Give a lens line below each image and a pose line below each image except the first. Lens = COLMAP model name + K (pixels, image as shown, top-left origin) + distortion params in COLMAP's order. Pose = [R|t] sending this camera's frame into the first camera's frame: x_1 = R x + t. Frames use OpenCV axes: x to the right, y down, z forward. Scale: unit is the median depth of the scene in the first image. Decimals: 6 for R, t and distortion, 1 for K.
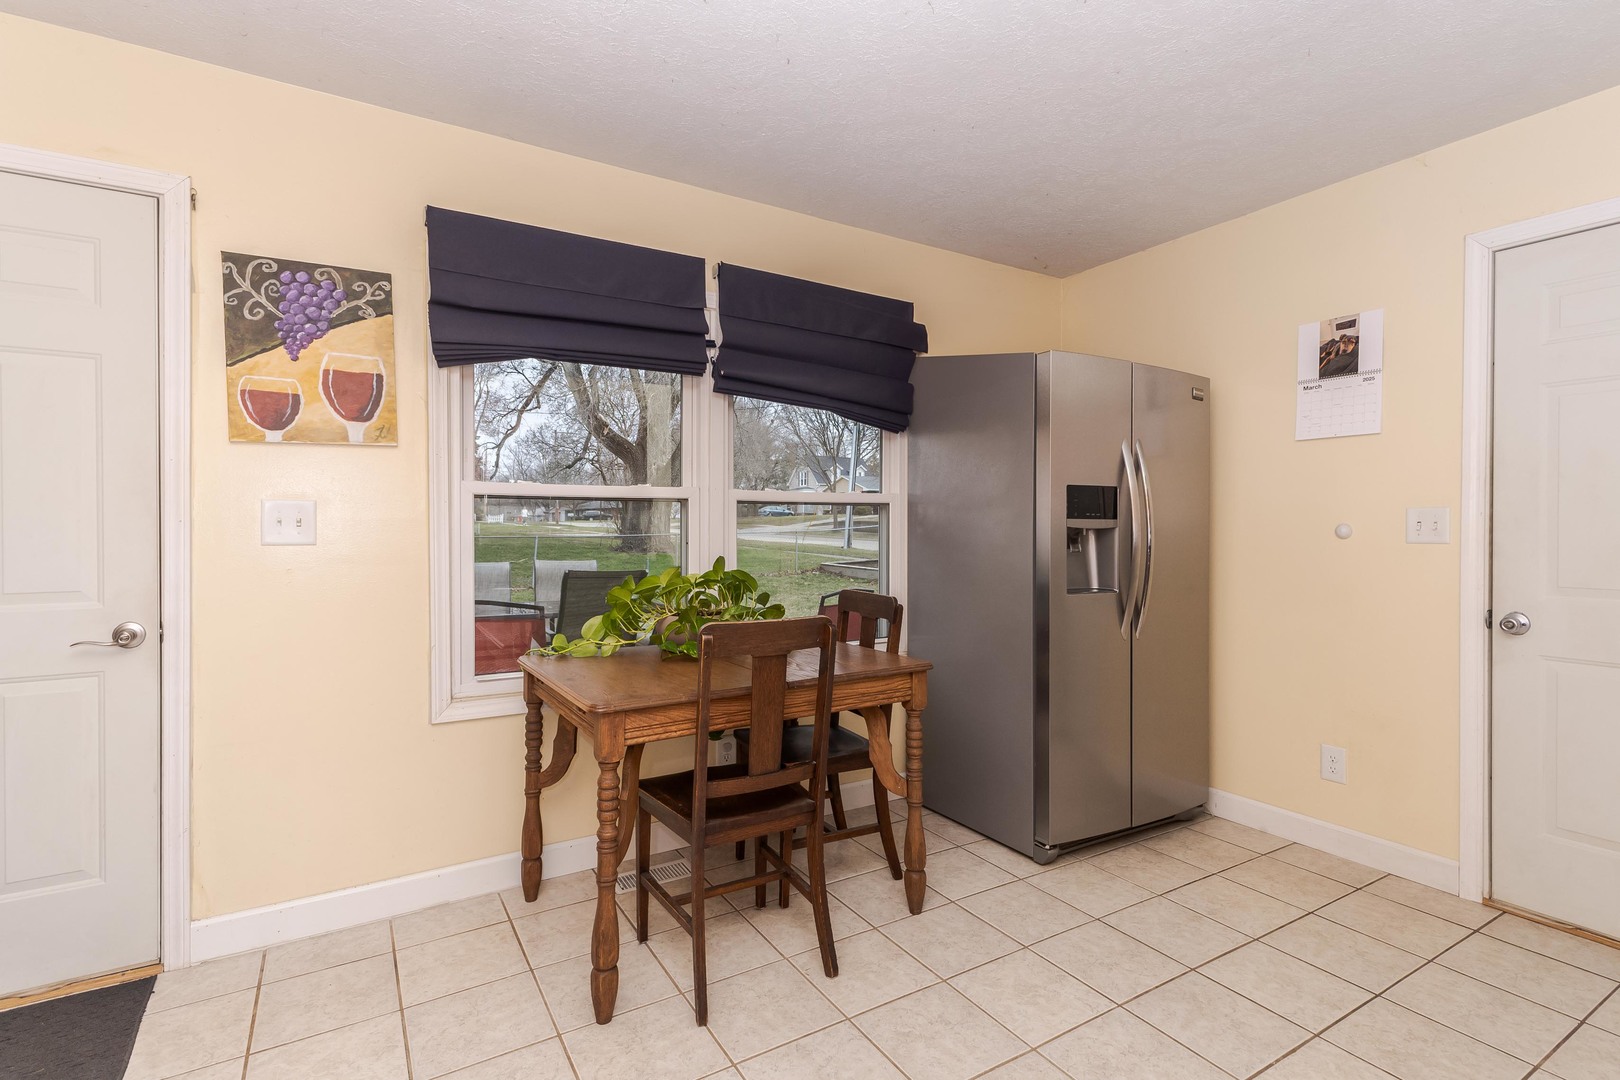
lens RADIAL K [[777.1, 0, 812.6], [0, 777.1, 533.5], [0, 0, 1]] dist [0.003226, -0.000012]
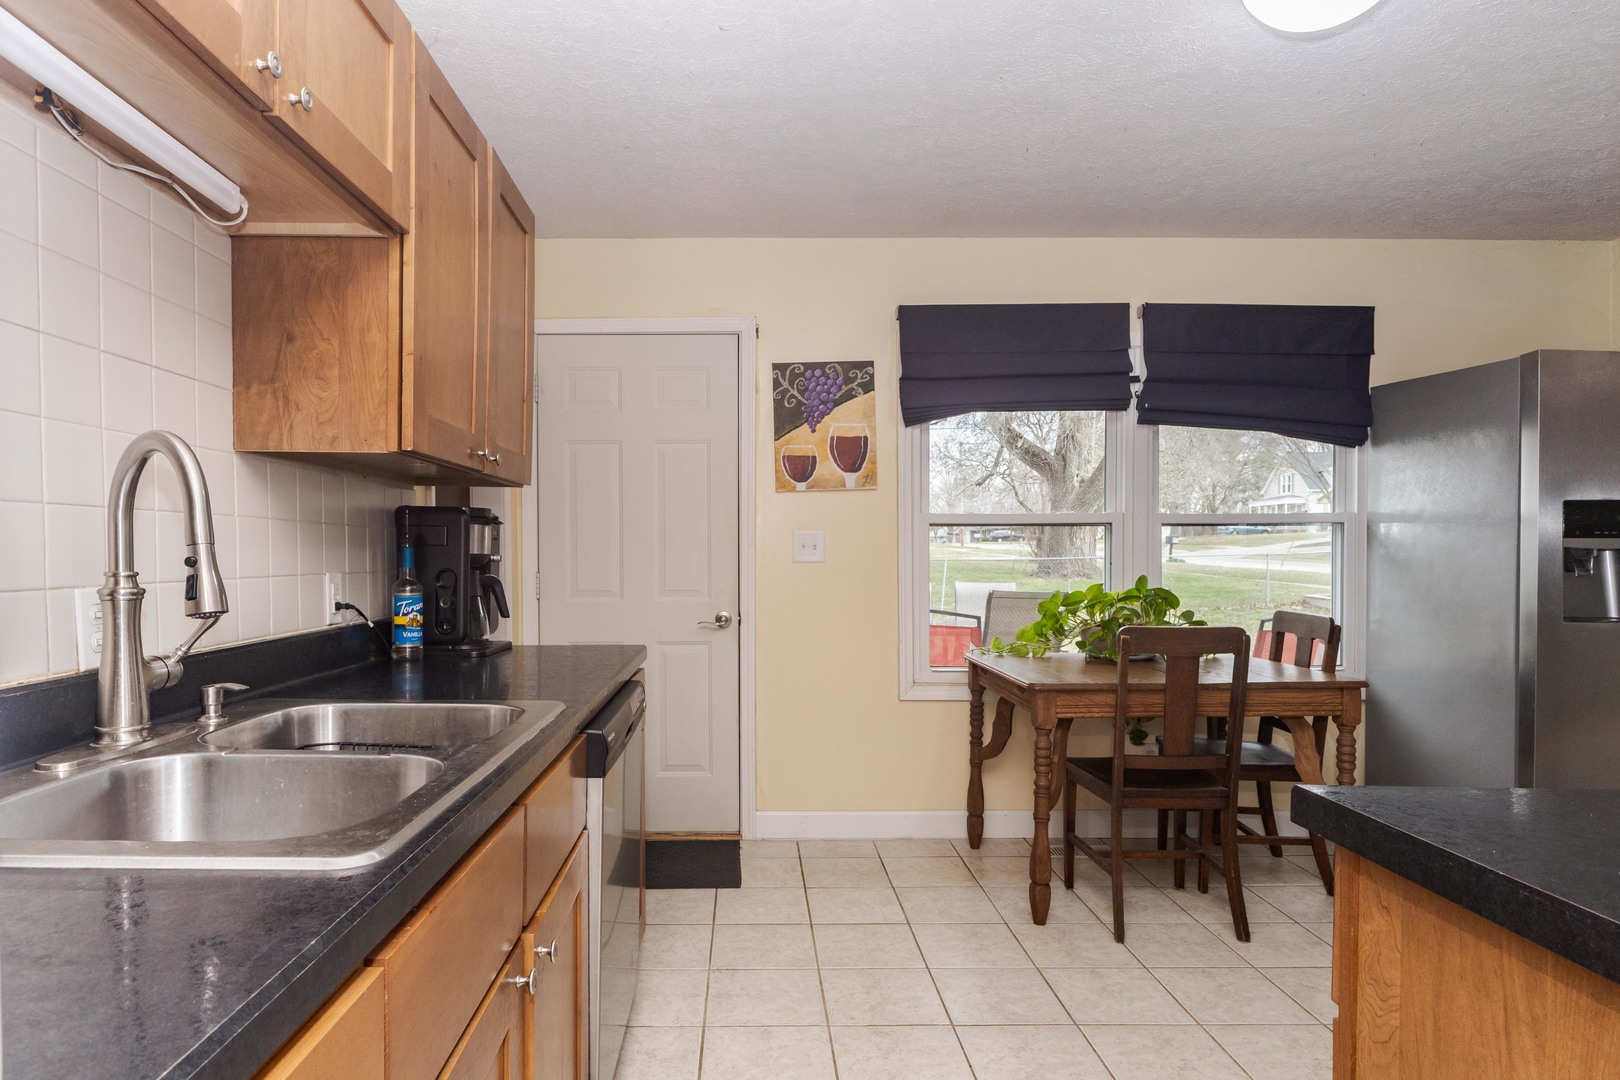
lens RADIAL K [[883.1, 0, 733.4], [0, 883.1, 558.9], [0, 0, 1]] dist [0.007272, -0.000871]
pose [[0.841355, 0.003370, -0.540472, 0.079354], [-0.001946, 0.999993, 0.003205, 0.003574], [0.540479, -0.001645, 0.841356, -0.414107]]
